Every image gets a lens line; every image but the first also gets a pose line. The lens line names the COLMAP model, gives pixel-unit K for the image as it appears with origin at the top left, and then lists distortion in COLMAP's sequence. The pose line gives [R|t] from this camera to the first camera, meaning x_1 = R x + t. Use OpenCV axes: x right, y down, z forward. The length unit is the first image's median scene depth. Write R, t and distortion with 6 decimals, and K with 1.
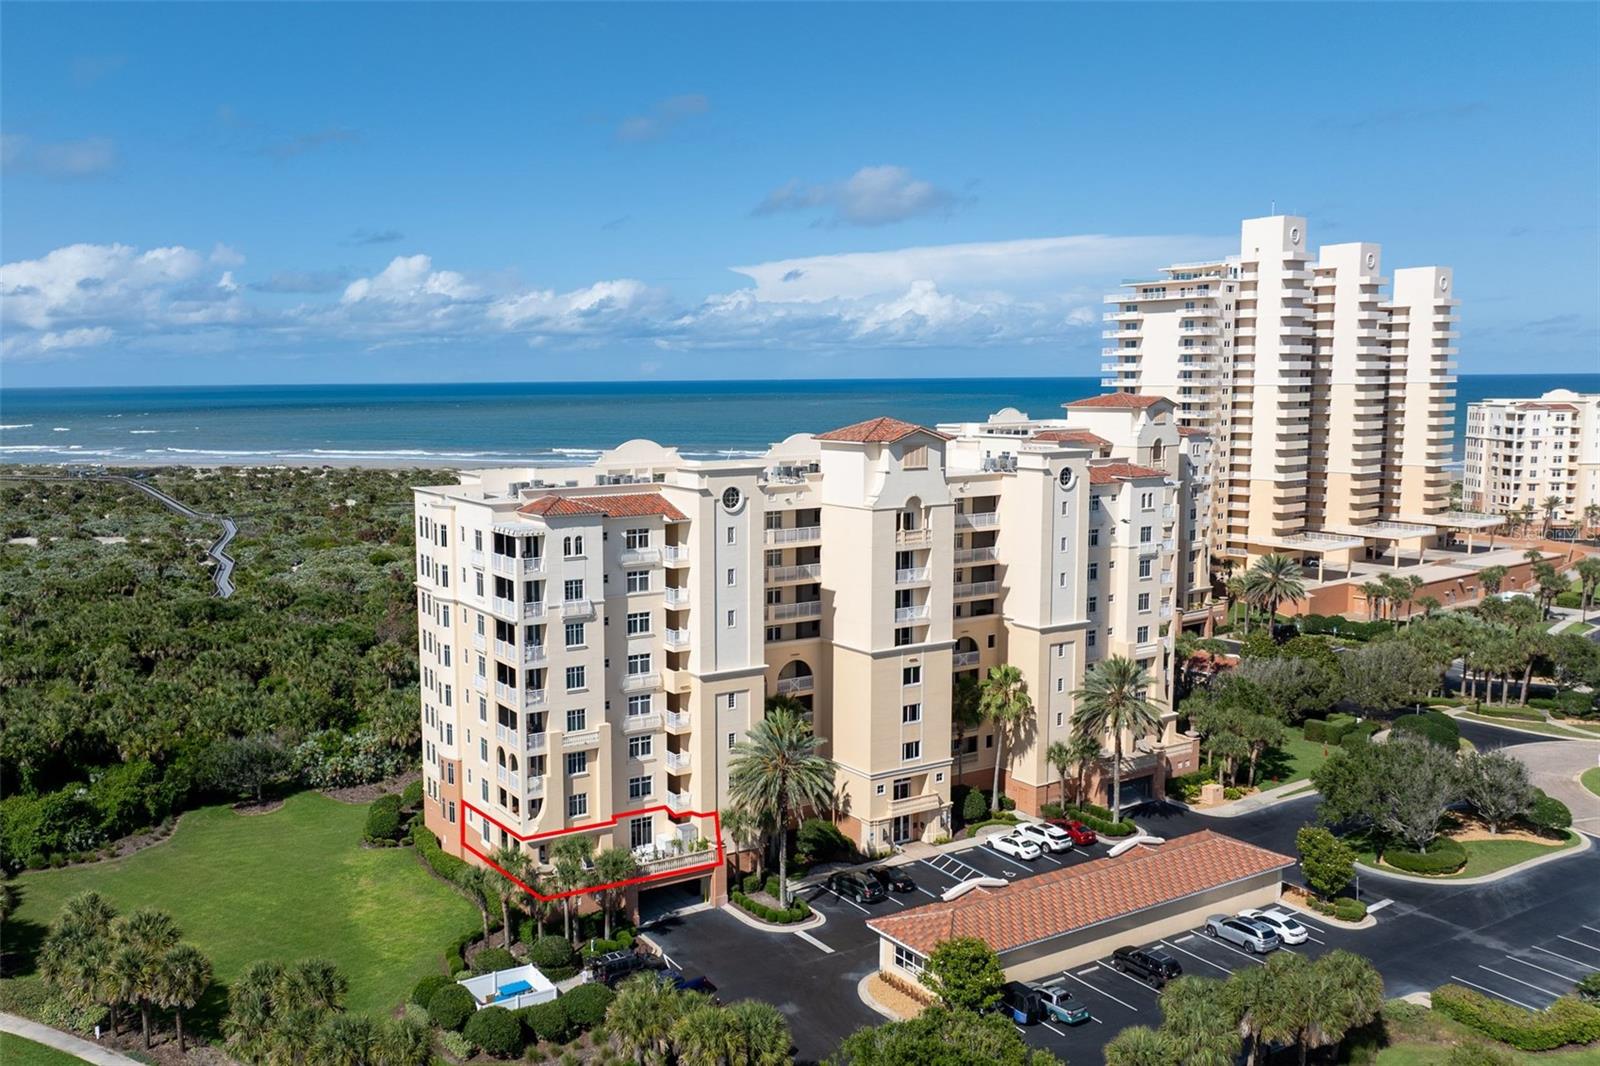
lens RADIAL K [[1335.2, 0, 680.0], [0, 1335.2, 533.3], [0, 0, 1]] dist [-0.036083, 0.033781]
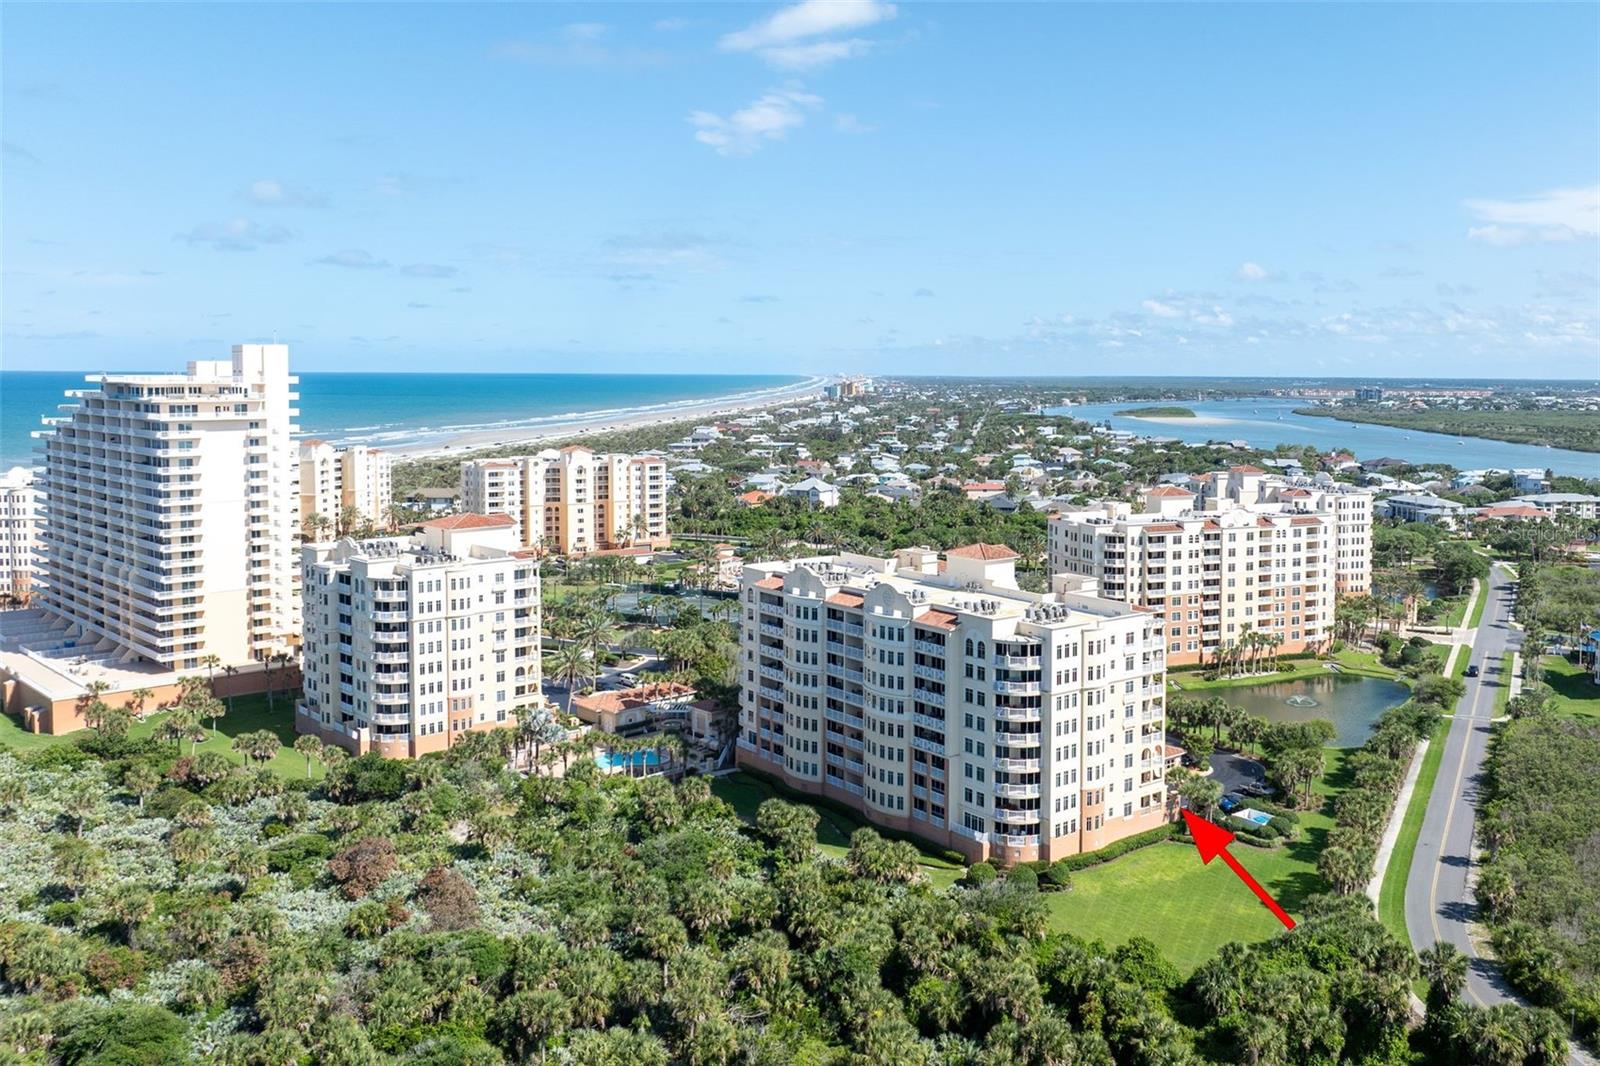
lens RADIAL K [[1351.2, 0, 935.1], [0, 1351.2, 439.7], [0, 0, 1]] dist [-0.009740, -0.015498]
pose [[-0.168391, -0.043670, 0.984752, -1.614996], [0.112089, 0.991690, 0.063144, -0.345965], [-0.979327, 0.121013, -0.162097, 1.322845]]
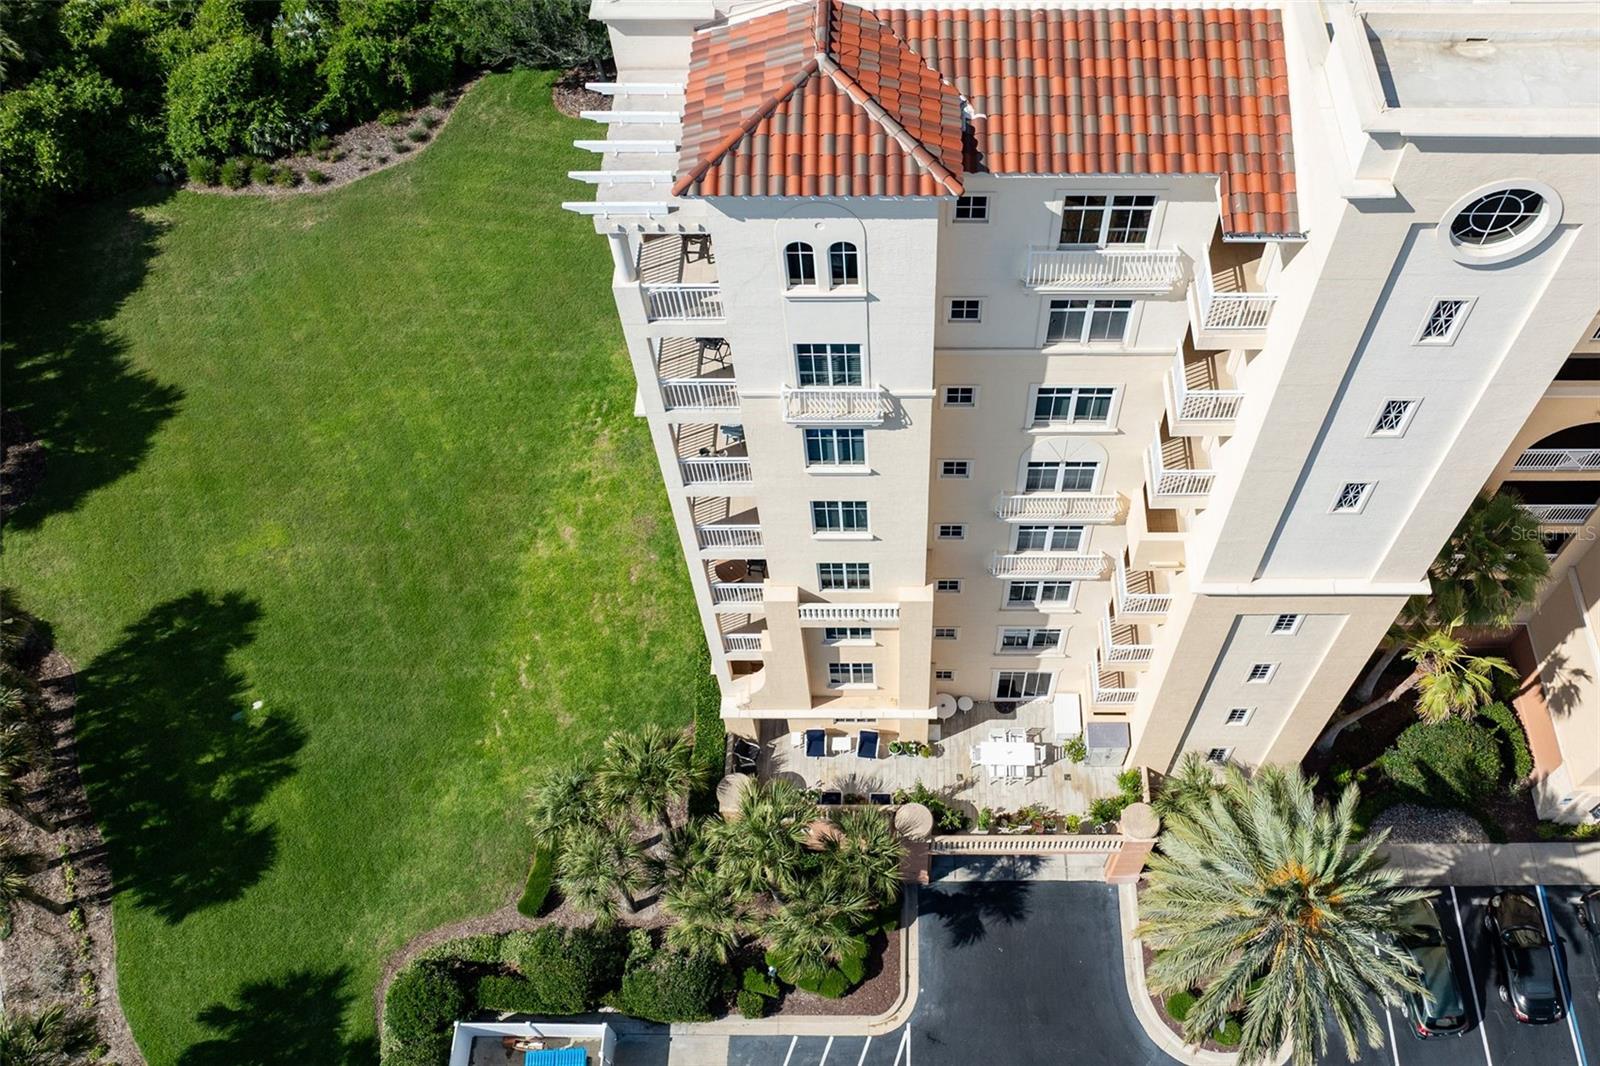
lens RADIAL K [[1323.3, 0, 900.2], [0, 1323.3, 535.3], [0, 0, 1]] dist [-0.011599, -0.013922]
pose [[0.864271, 0.431394, -0.258716, 0.027890], [-0.063884, 0.604287, 0.794202, -0.155017], [0.498953, -0.669878, 0.549827, 0.696463]]
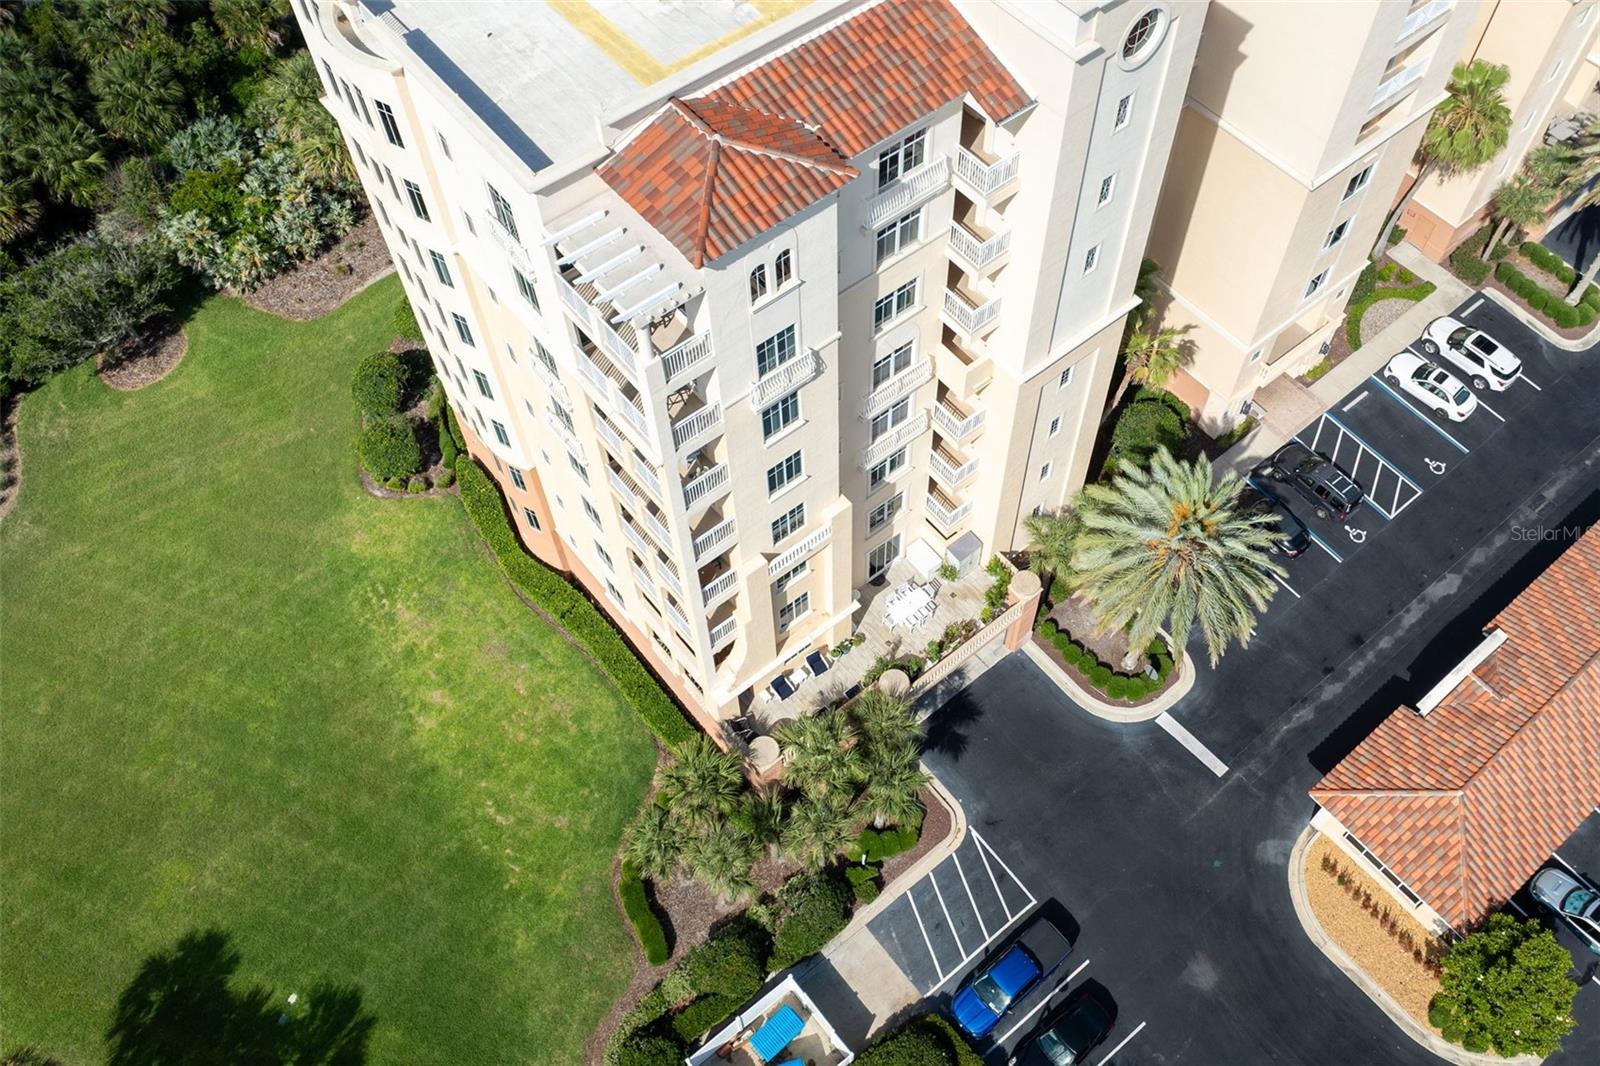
lens RADIAL K [[1318.8, 0, 842.7], [0, 1318.8, 529.9], [0, 0, 1]] dist [-0.003947, -0.007470]
pose [[0.986847, -0.132879, 0.092068, -0.089689], [0.013054, 0.633167, 0.773905, -0.205803], [-0.161131, -0.762524, 0.626574, 0.598194]]
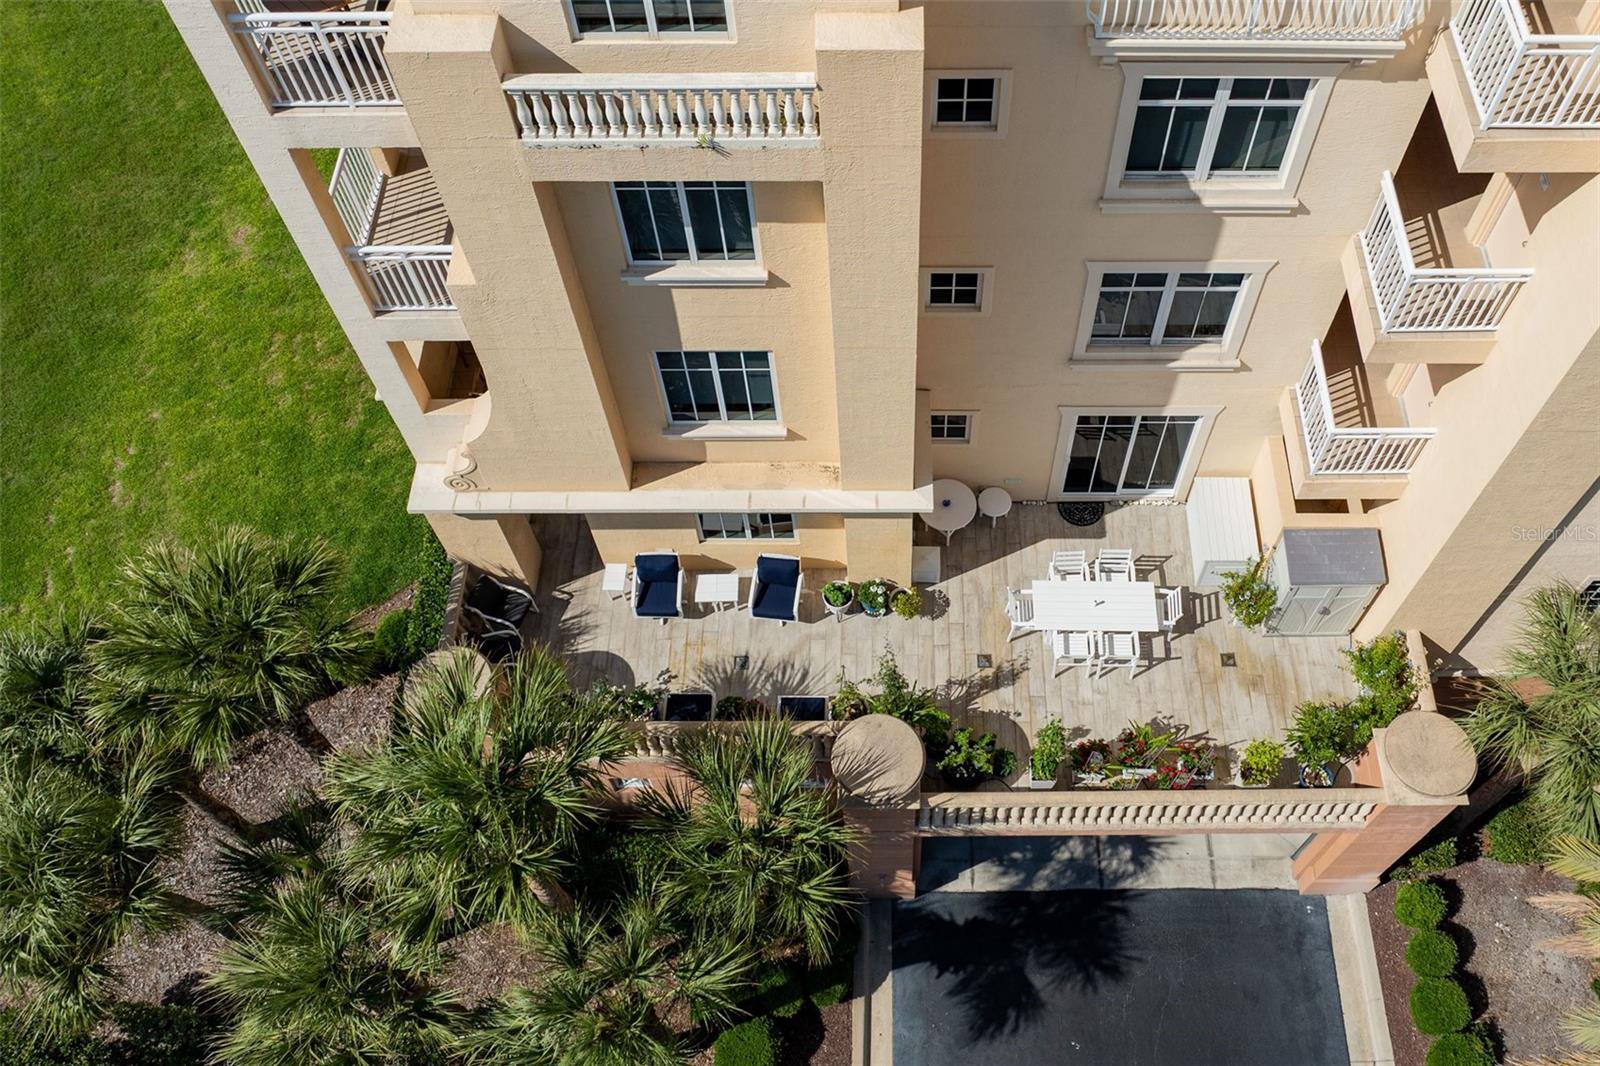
lens RADIAL K [[1323.3, 0, 900.2], [0, 1323.3, 535.3], [0, 0, 1]] dist [-0.011599, -0.013922]
pose [[0.867618, 0.435518, -0.239922, -0.004393], [-0.067758, 0.581573, 0.810668, 0.061739], [0.492592, -0.687094, 0.534093, 0.791643]]
